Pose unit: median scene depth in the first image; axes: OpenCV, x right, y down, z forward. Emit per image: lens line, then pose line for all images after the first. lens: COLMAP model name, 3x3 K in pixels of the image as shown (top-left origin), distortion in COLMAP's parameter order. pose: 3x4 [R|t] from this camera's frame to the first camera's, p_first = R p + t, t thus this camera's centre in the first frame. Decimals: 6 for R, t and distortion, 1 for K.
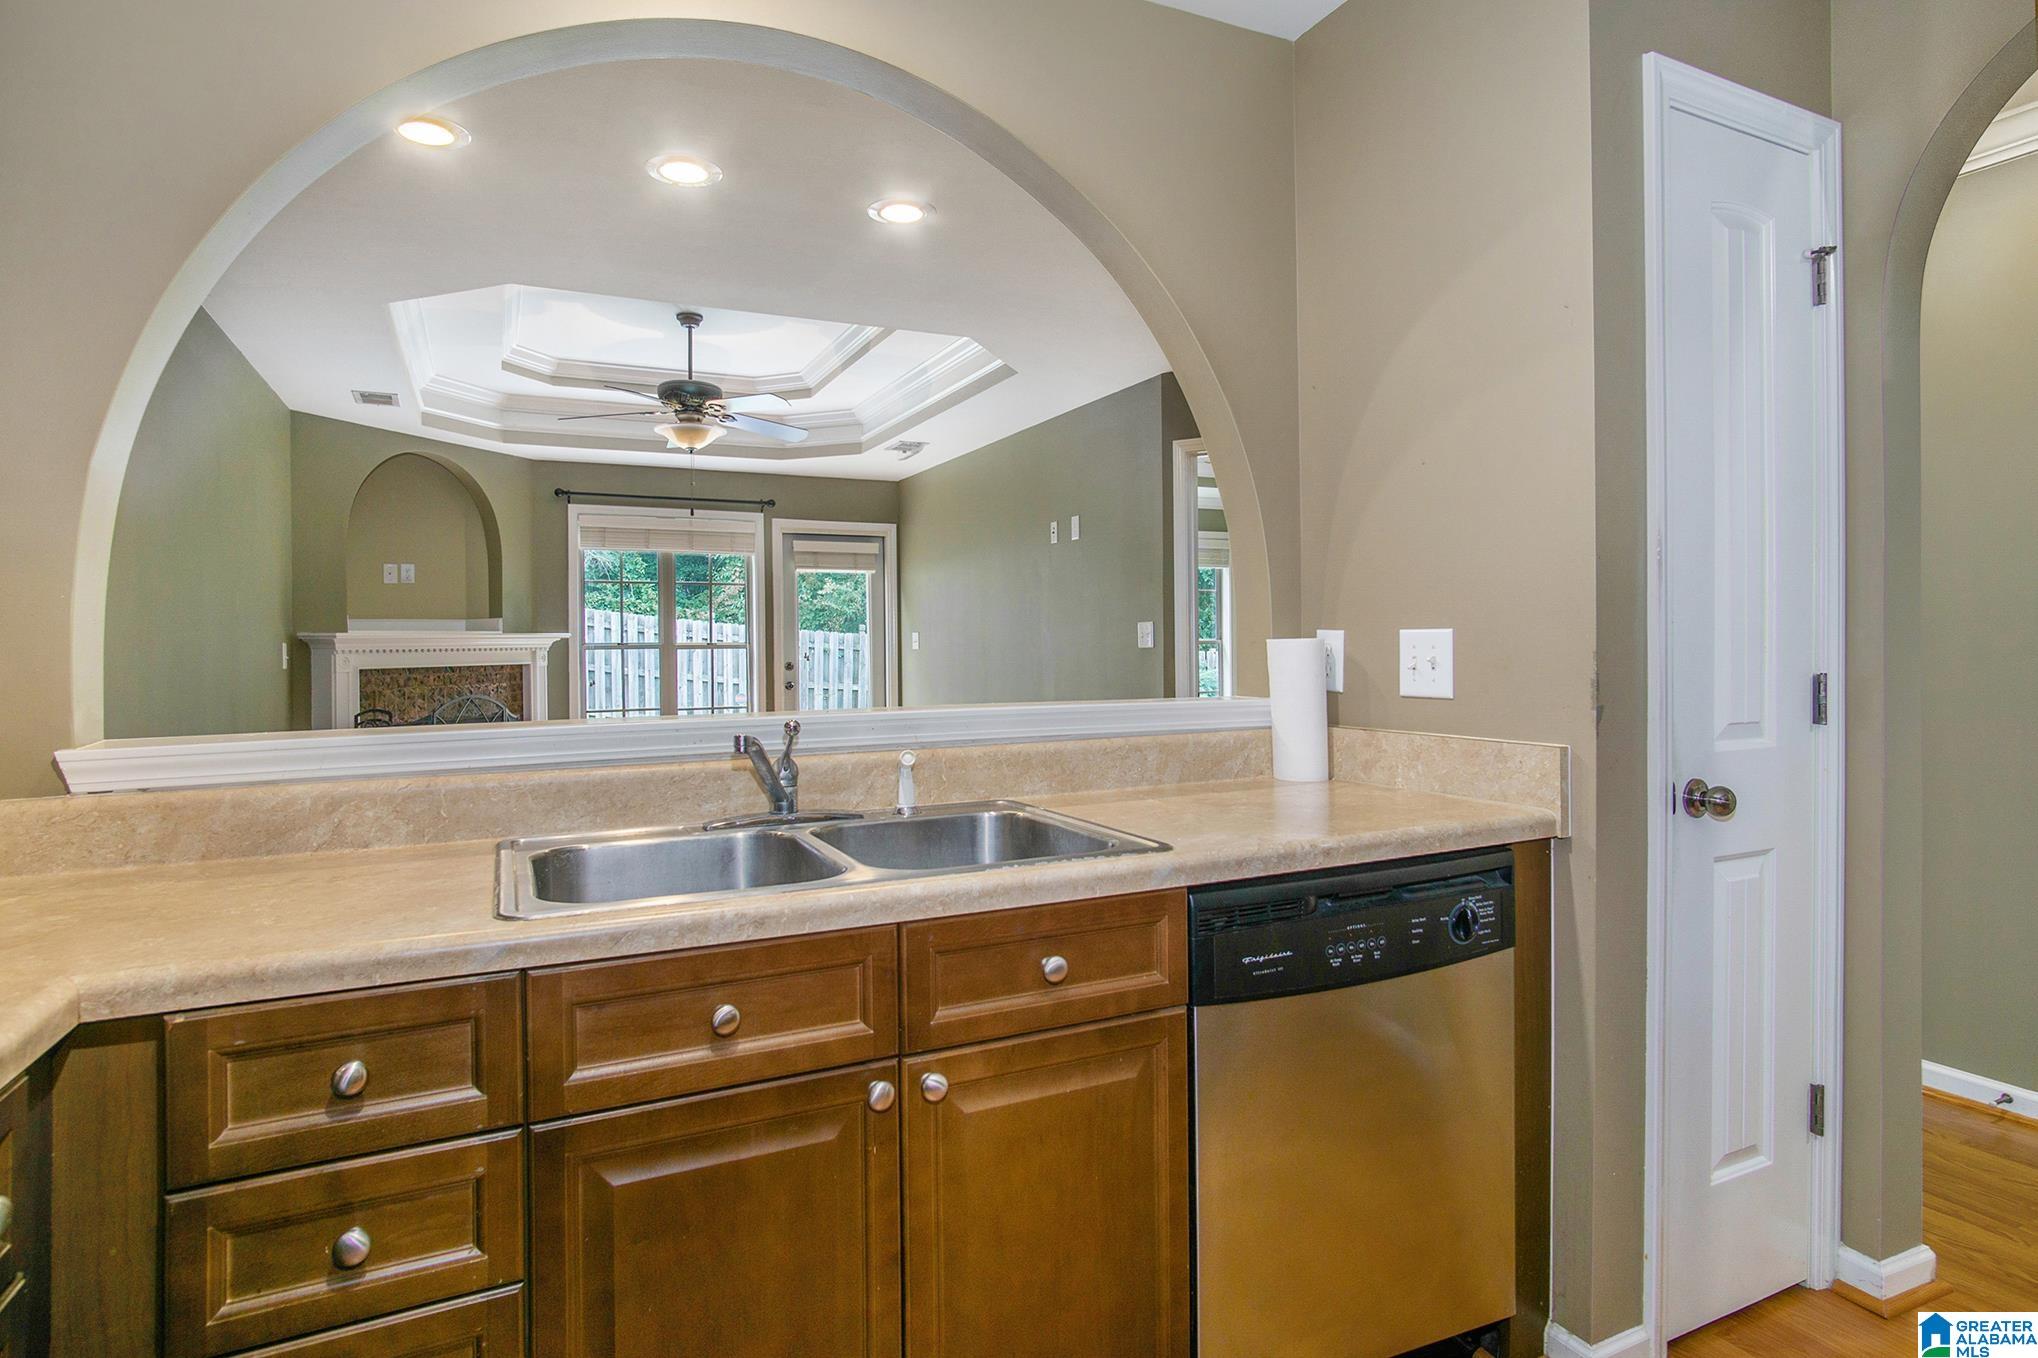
lens RADIAL K [[1109.1, 0, 1015.3], [0, 1109.1, 681.3], [0, 0, 1]] dist [-0.034149, 0.013025]
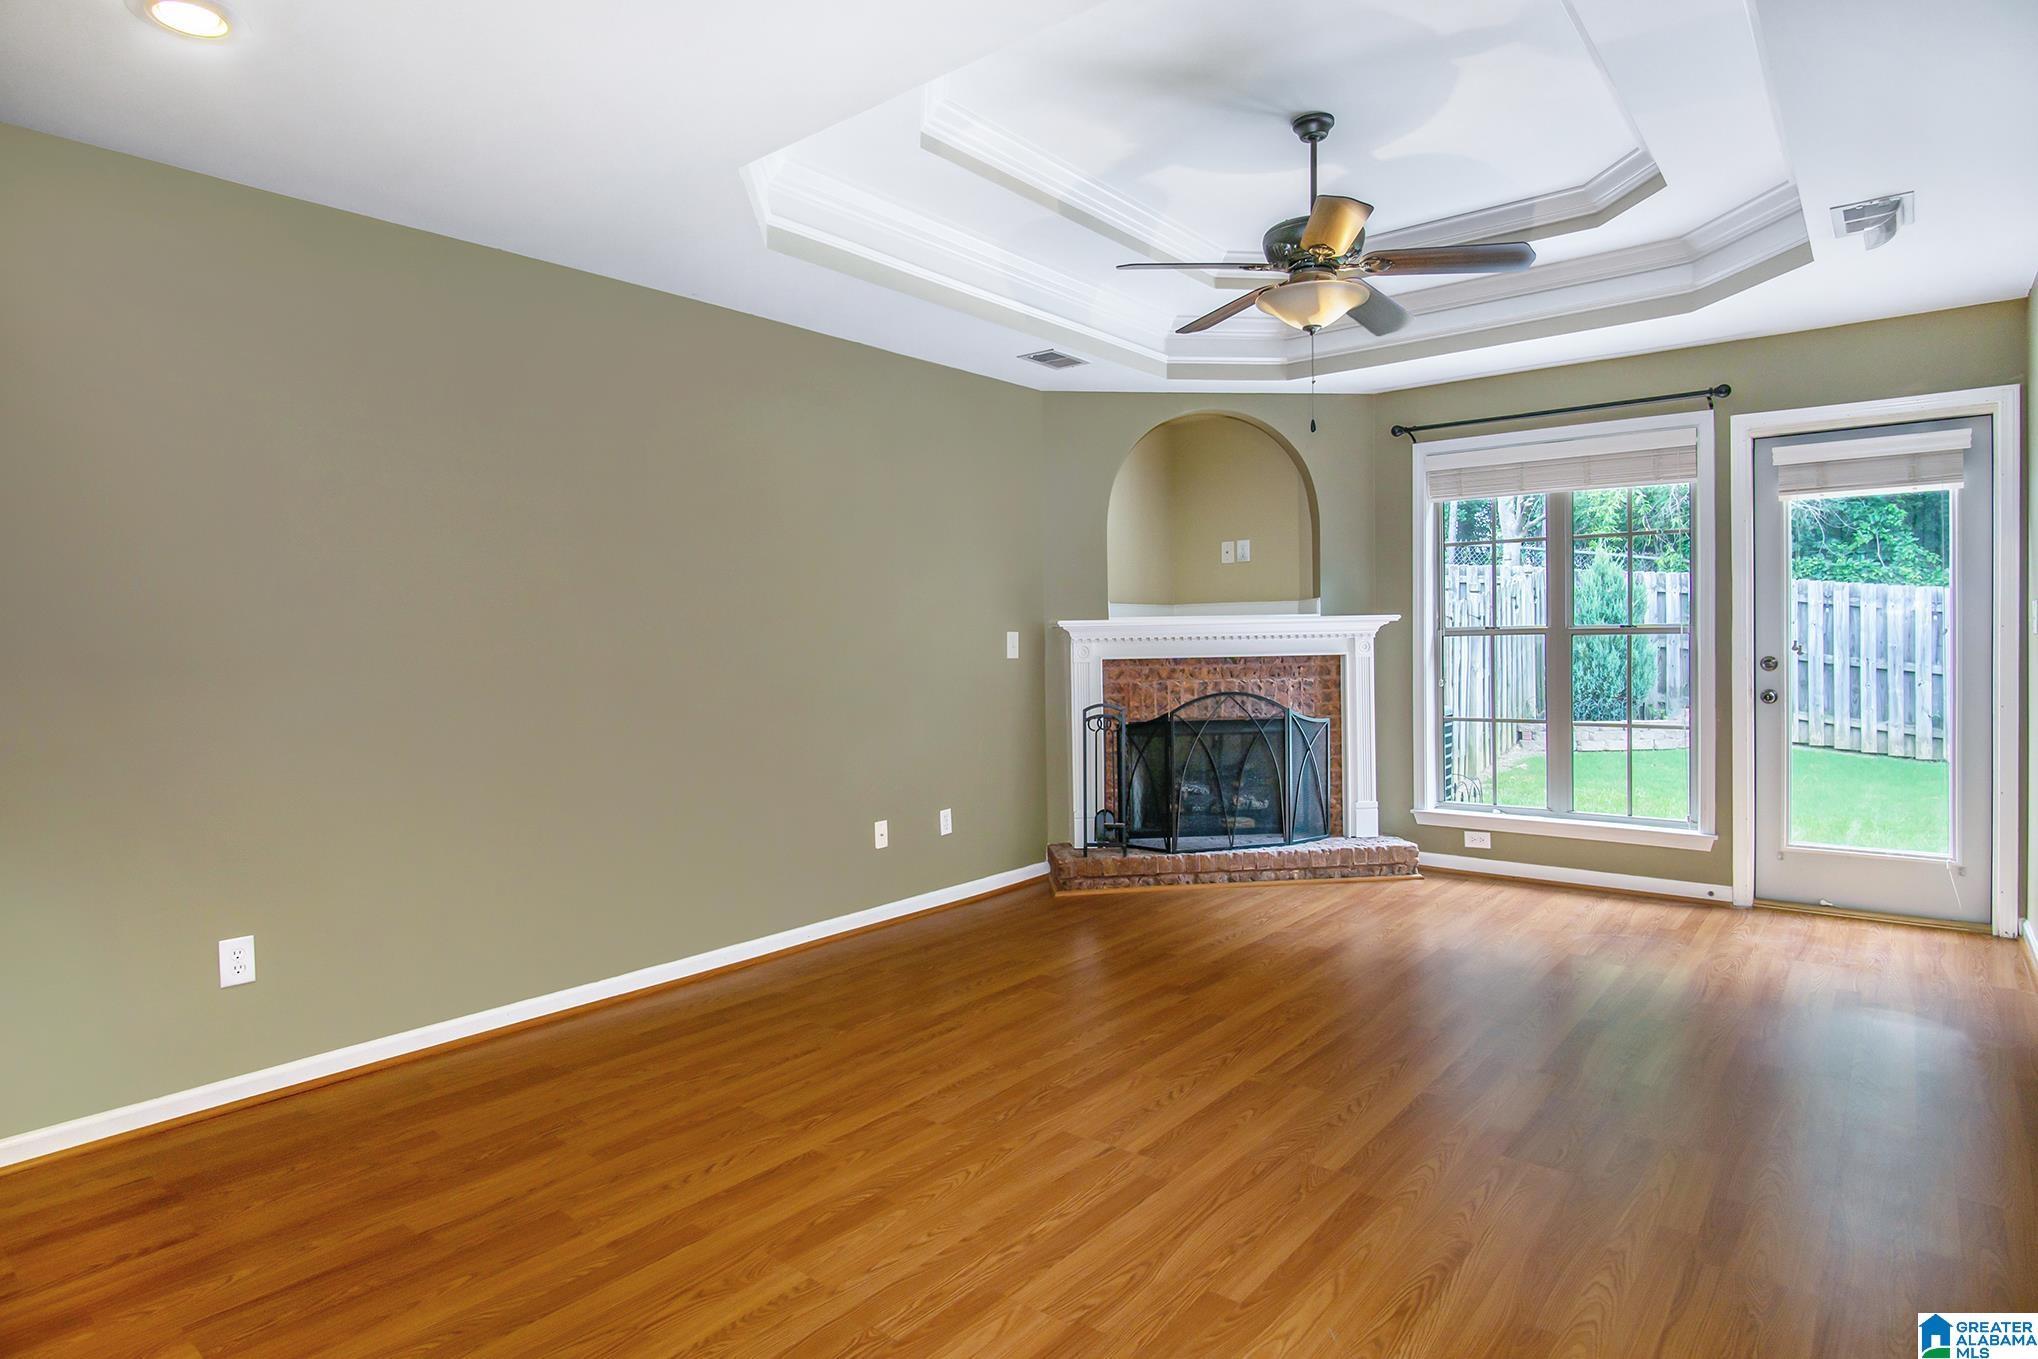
lens RADIAL K [[1096.1, 0, 1003.3], [0, 1096.1, 669.9], [0, 0, 1]] dist [-0.037845, 0.009567]
pose [[0.420654, 0.026601, -0.906831, 0.153065], [-0.018634, 0.999613, 0.020678, -0.015048], [0.907030, 0.008200, 0.420987, 0.412546]]
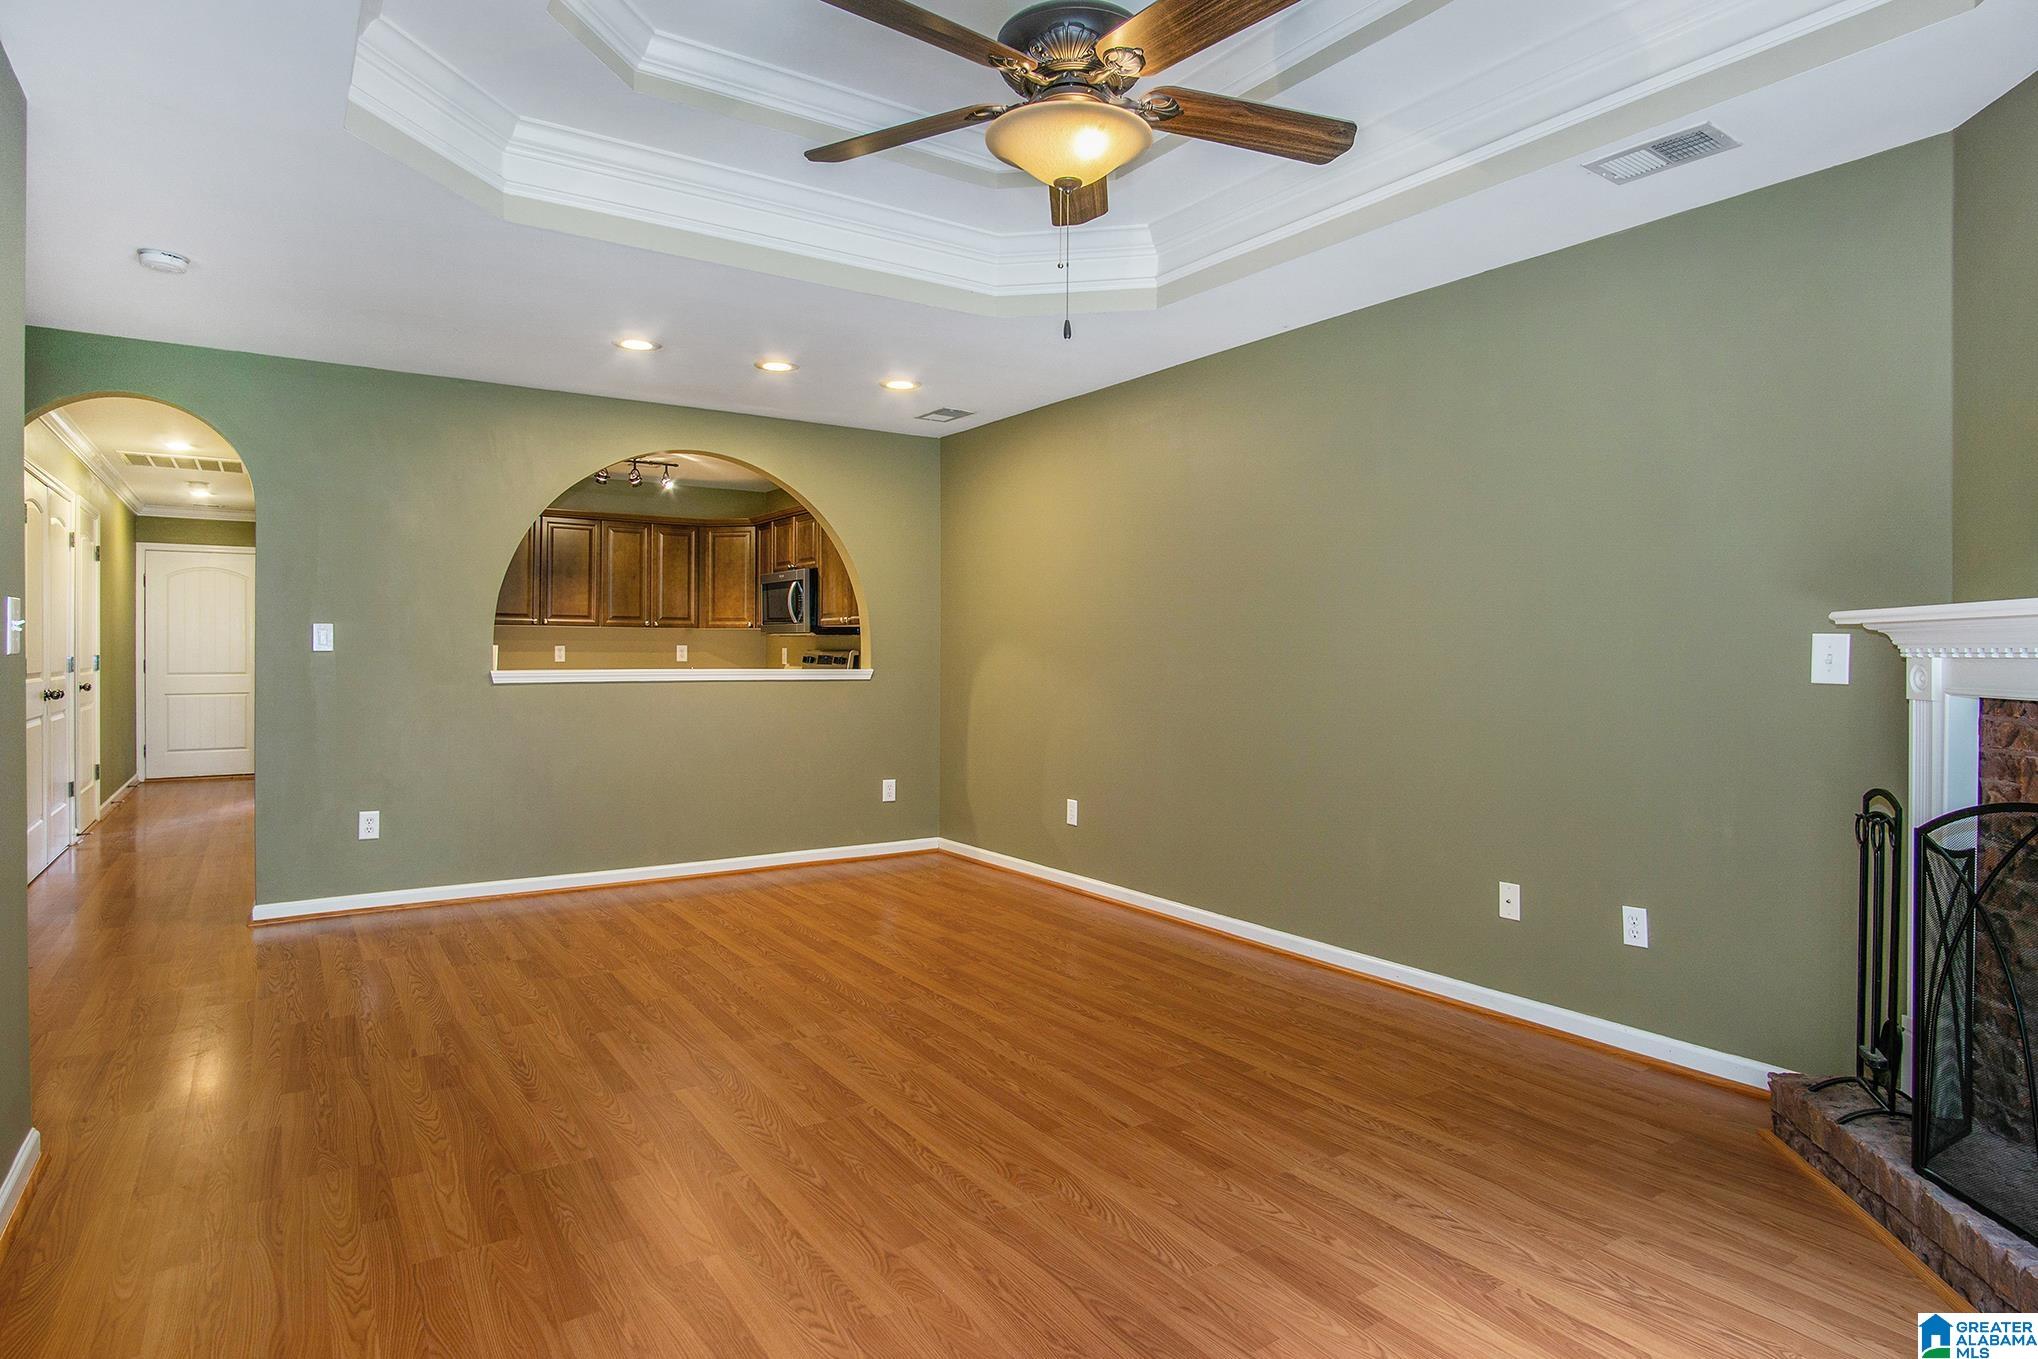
lens RADIAL K [[1114.3, 0, 1028.9], [0, 1114.3, 672.5], [0, 0, 1]] dist [-0.060995, 0.024343]
pose [[-0.985598, 0.002811, -0.169080, -0.148547], [-0.007109, 0.998289, 0.058033, -0.030873], [0.168954, 0.058399, -0.983892, 1.023890]]
